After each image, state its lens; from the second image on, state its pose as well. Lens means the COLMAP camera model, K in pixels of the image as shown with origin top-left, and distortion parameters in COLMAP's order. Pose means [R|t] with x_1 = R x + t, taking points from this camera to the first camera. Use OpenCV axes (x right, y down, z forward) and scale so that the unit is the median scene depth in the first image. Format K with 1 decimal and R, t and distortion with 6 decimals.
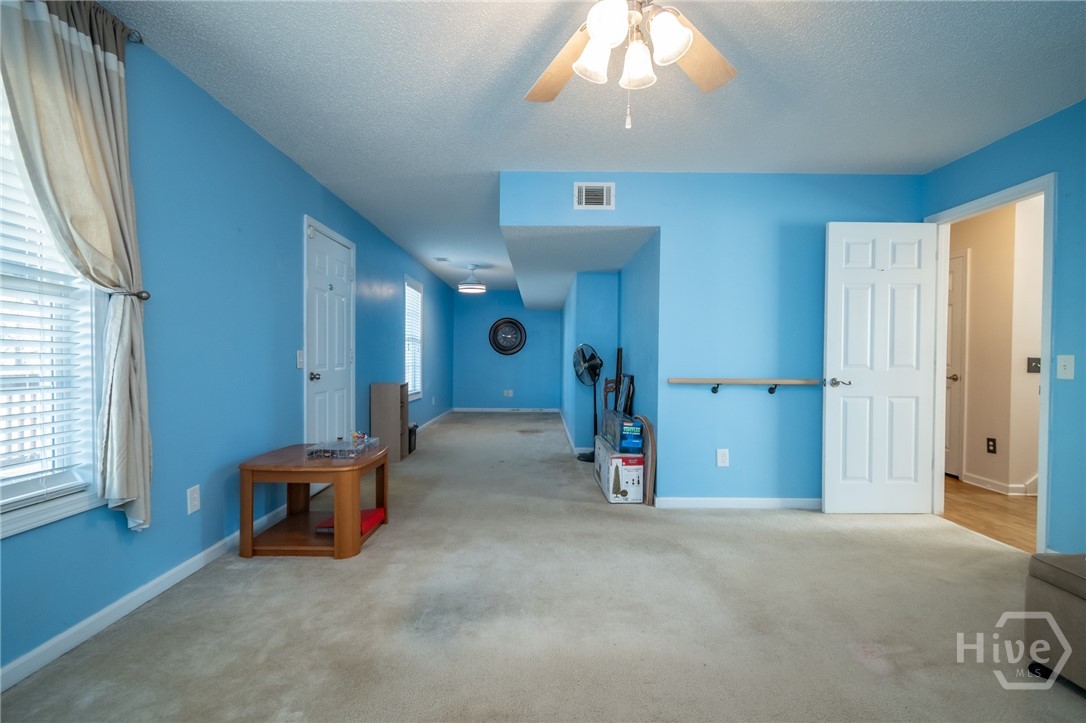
lens RADIAL K [[482.1, 0, 543.0], [0, 482.1, 361.5], [0, 0, 1]] dist [0.002291, -0.000941]
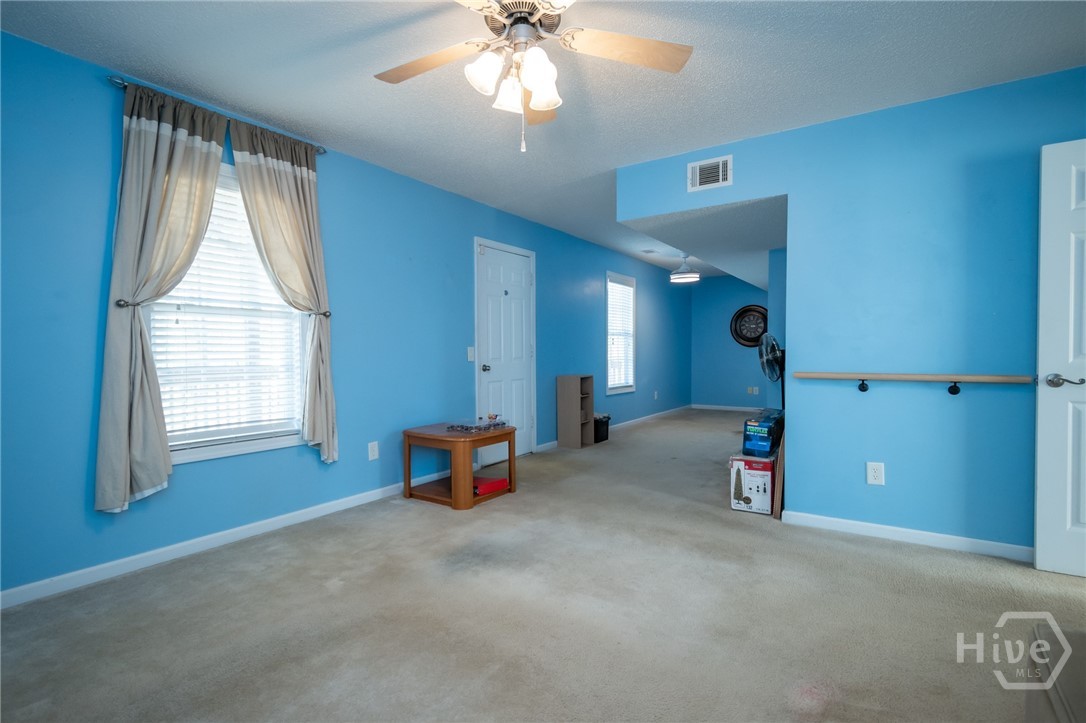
lens RADIAL K [[519.5, 0, 543.0], [0, 519.5, 361.5], [0, 0, 1]] dist [-0.000836, -0.000698]
pose [[0.830532, -0.001535, -0.556968, 0.409244], [0.007657, 0.999933, 0.008663, 0.004785], [0.556918, -0.011460, 0.830489, -0.007684]]
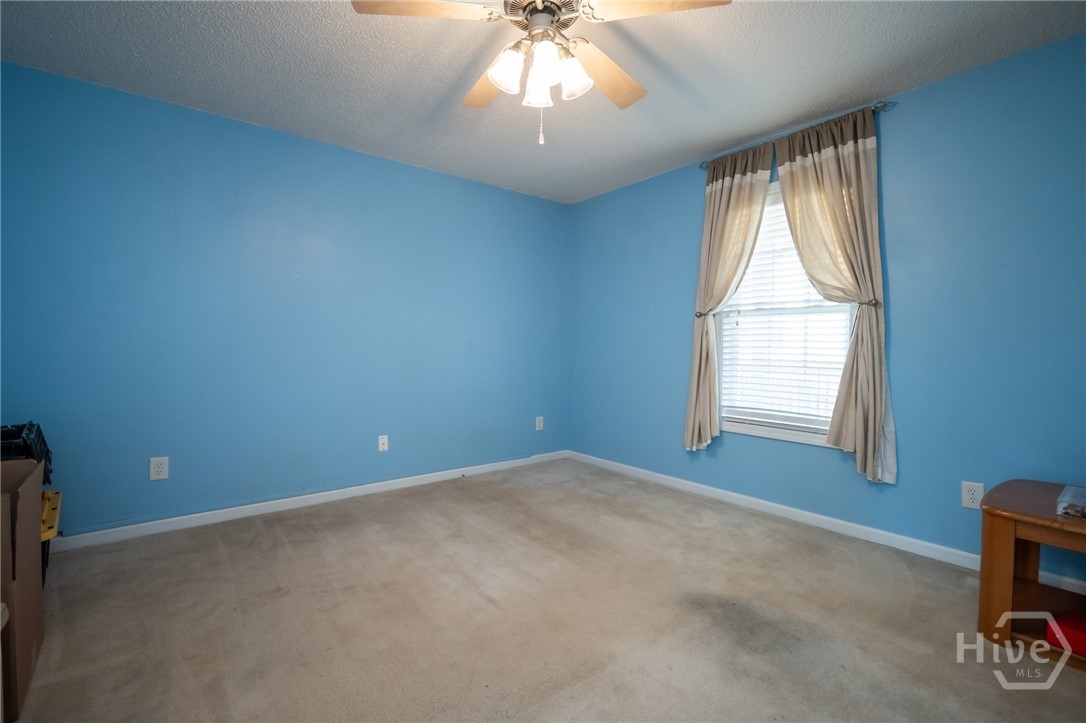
lens RADIAL K [[482.1, 0, 543.0], [0, 482.1, 361.5], [0, 0, 1]] dist [0.002291, -0.000941]
pose [[-0.779328, 0.005192, -0.626595, 0.408039], [-0.017664, 0.999386, 0.030249, -0.000581], [0.626367, 0.034642, -0.778758, 0.858615]]
